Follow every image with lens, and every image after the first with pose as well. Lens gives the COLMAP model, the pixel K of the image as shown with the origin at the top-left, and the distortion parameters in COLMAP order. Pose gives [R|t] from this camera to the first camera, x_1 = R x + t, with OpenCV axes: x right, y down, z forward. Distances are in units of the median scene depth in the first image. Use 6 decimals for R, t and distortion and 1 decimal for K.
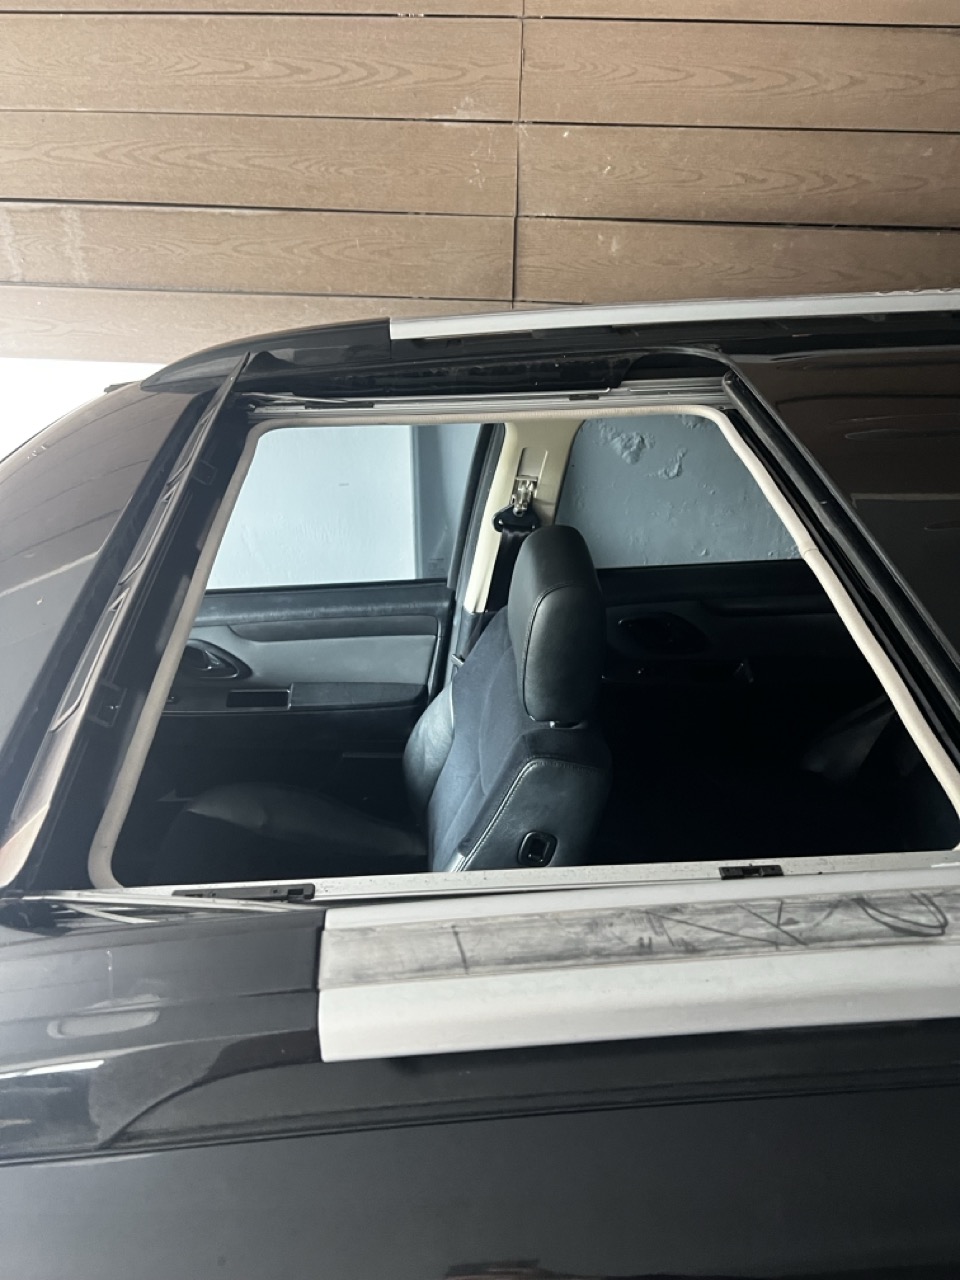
lens RADIAL K [[971.1, 0, 480.0], [0, 971.1, 640.0], [0, 0, 1]] dist [0.045574, -0.081258]
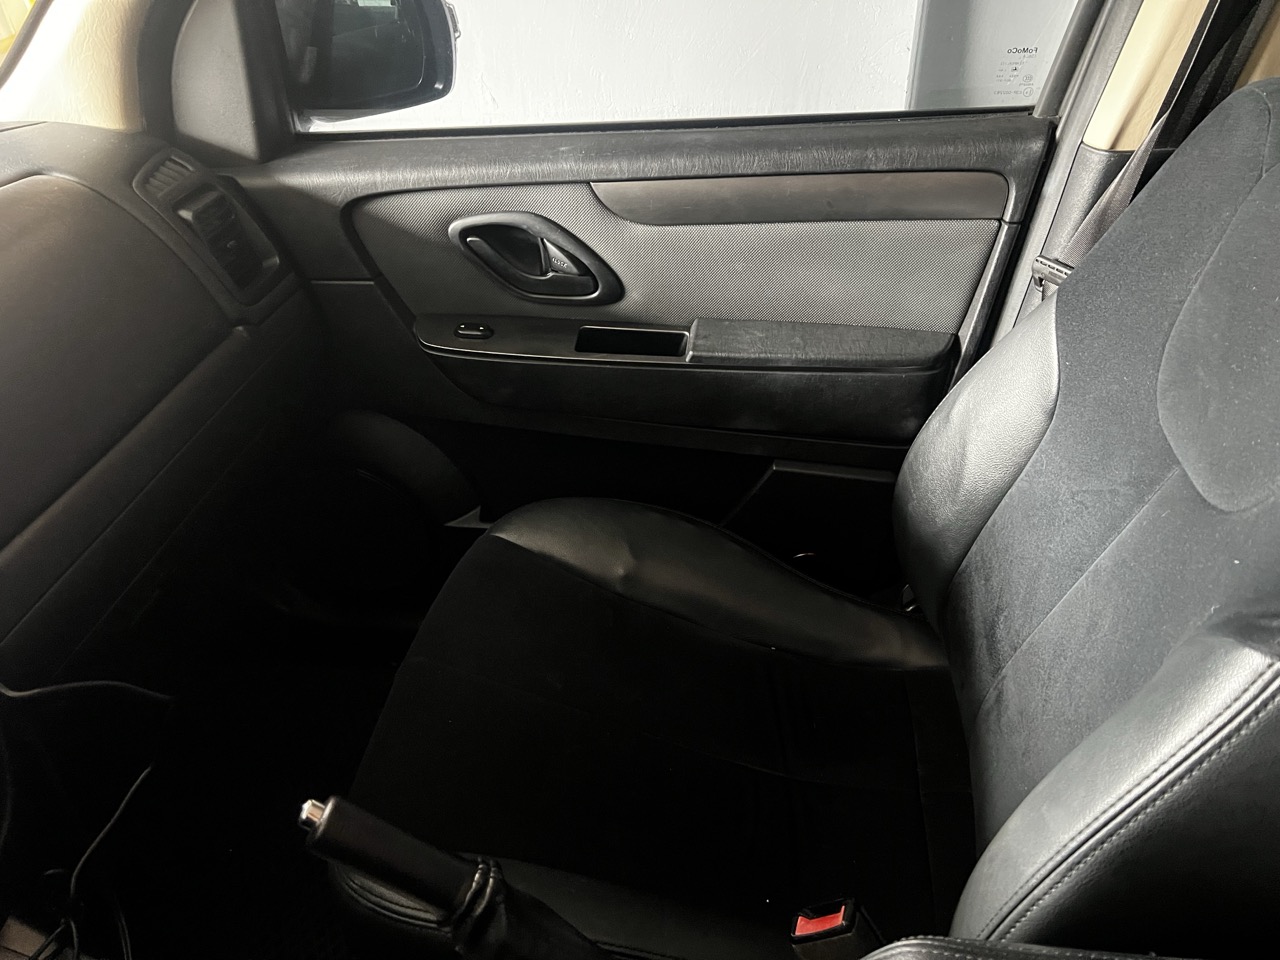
lens RADIAL K [[971.1, 0, 640.0], [0, 971.1, 480.0], [0, 0, 1]] dist [0.045574, -0.081258]
pose [[0.978728, 0.083862, -0.187238, -0.116810], [-0.080877, 0.996446, 0.023540, 0.125025], [0.188547, -0.007896, 0.982032, 0.473294]]
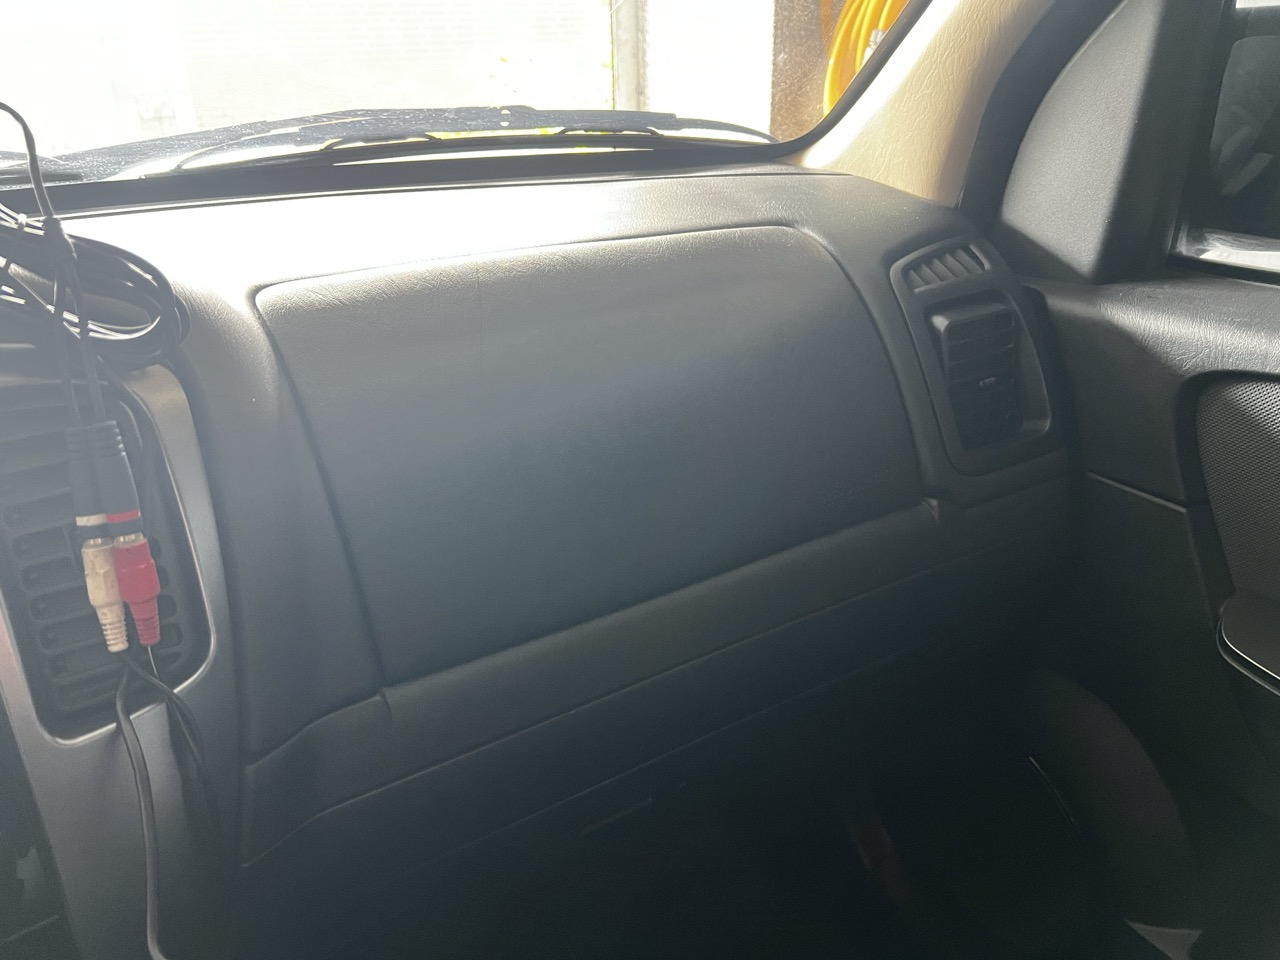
lens RADIAL K [[971.1, 0, 640.0], [0, 971.1, 480.0], [0, 0, 1]] dist [0.045574, -0.081258]
pose [[0.451609, 0.362402, -0.815300, -0.200138], [-0.473304, 0.871928, 0.125402, 0.074839], [0.756328, 0.329252, 0.565297, 0.667347]]
